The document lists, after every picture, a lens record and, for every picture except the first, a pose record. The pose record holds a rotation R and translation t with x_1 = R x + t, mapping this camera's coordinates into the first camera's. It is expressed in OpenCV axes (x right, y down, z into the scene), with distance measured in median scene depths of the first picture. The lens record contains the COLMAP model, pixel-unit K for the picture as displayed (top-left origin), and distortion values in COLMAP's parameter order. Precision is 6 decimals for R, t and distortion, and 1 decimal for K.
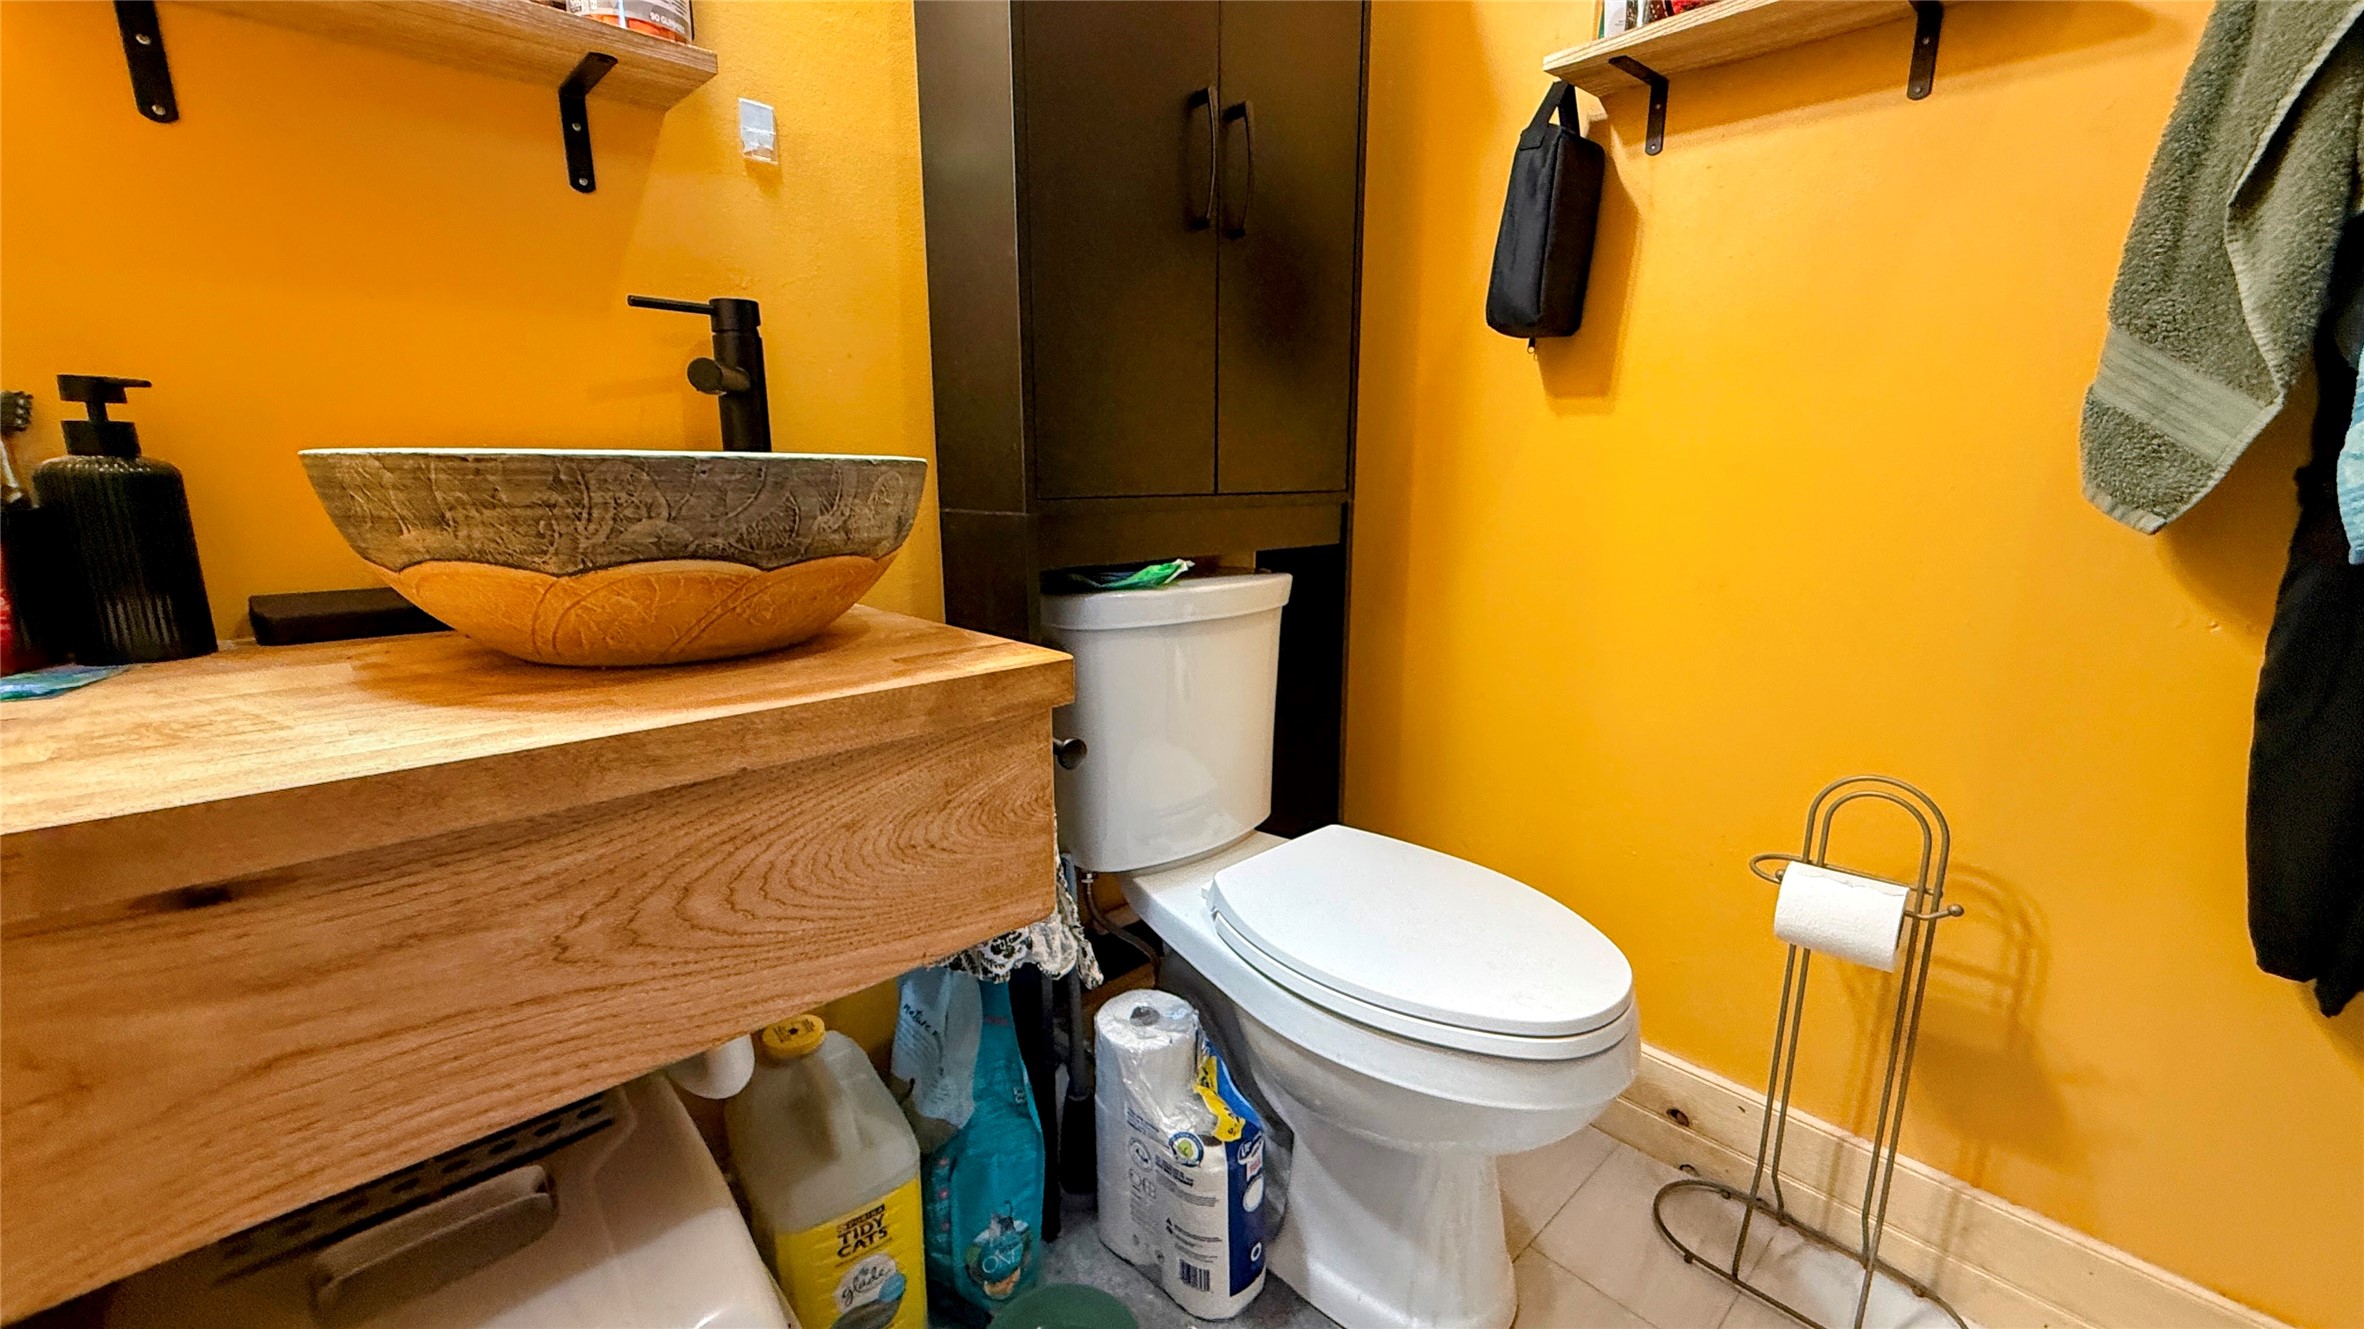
lens RADIAL K [[944.4, 0, 1173.5], [0, 944.4, 666.2], [0, 0, 1]] dist [-0.003176, 0.000093]
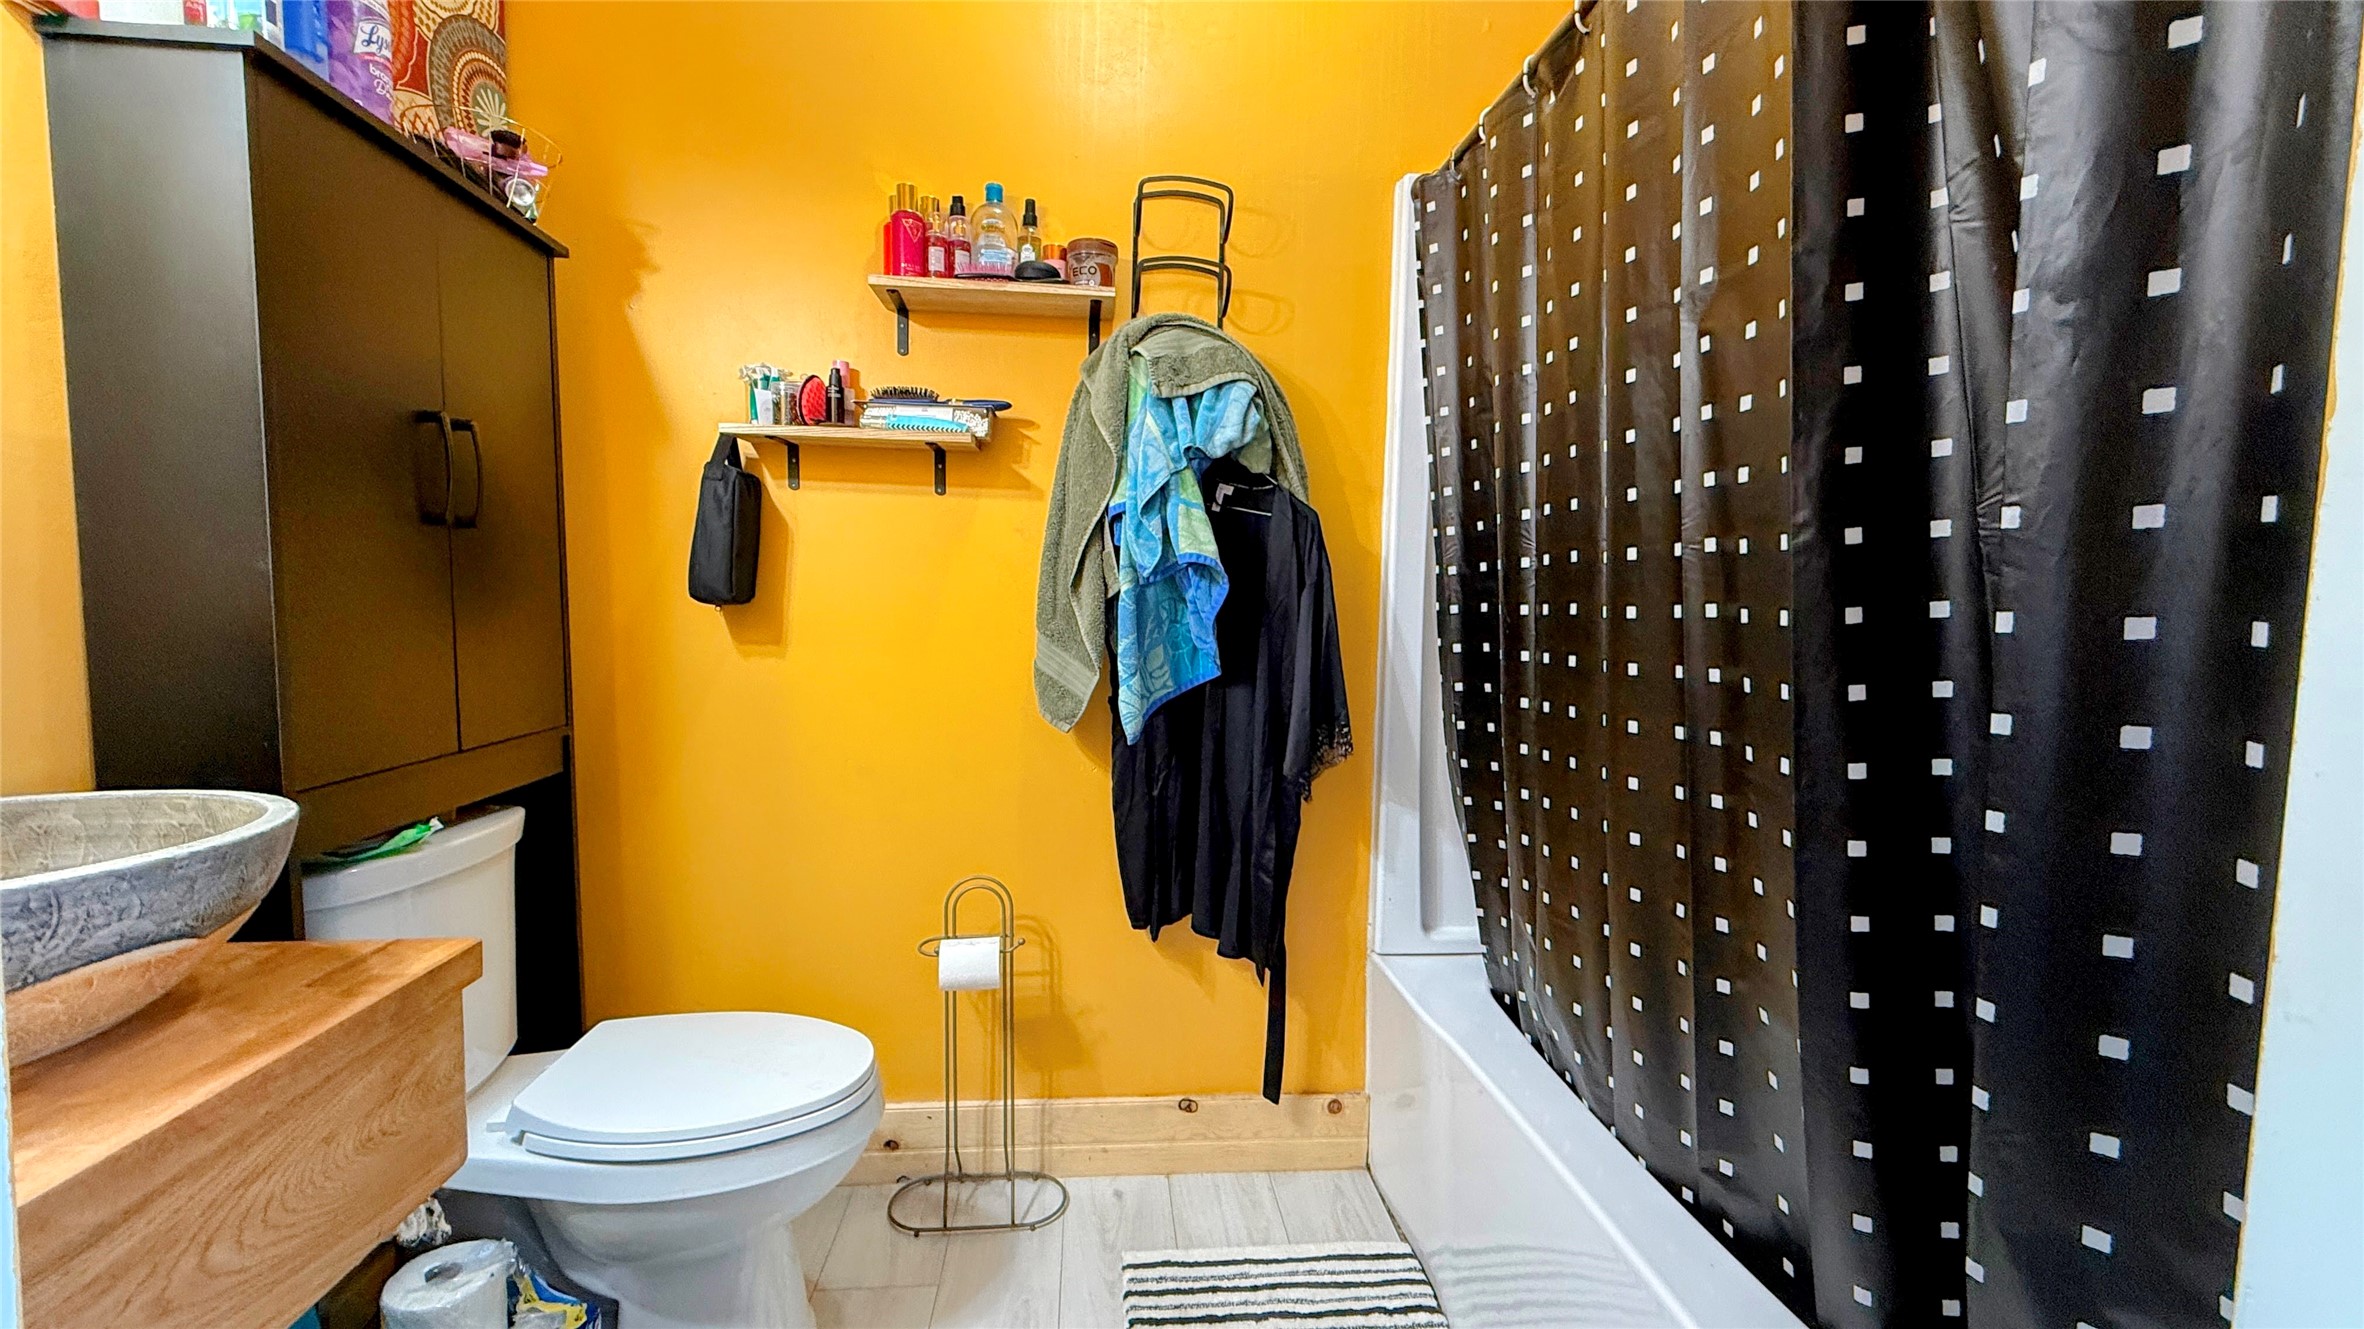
lens RADIAL K [[944.4, 0, 1177.0], [0, 944.4, 652.9], [0, 0, 1]] dist [-0.003176, 0.000093]
pose [[0.604531, -0.042373, 0.795454, -0.363431], [0.154783, 0.985800, -0.065120, -0.110010], [-0.781399, 0.162490, 0.602506, -0.370920]]
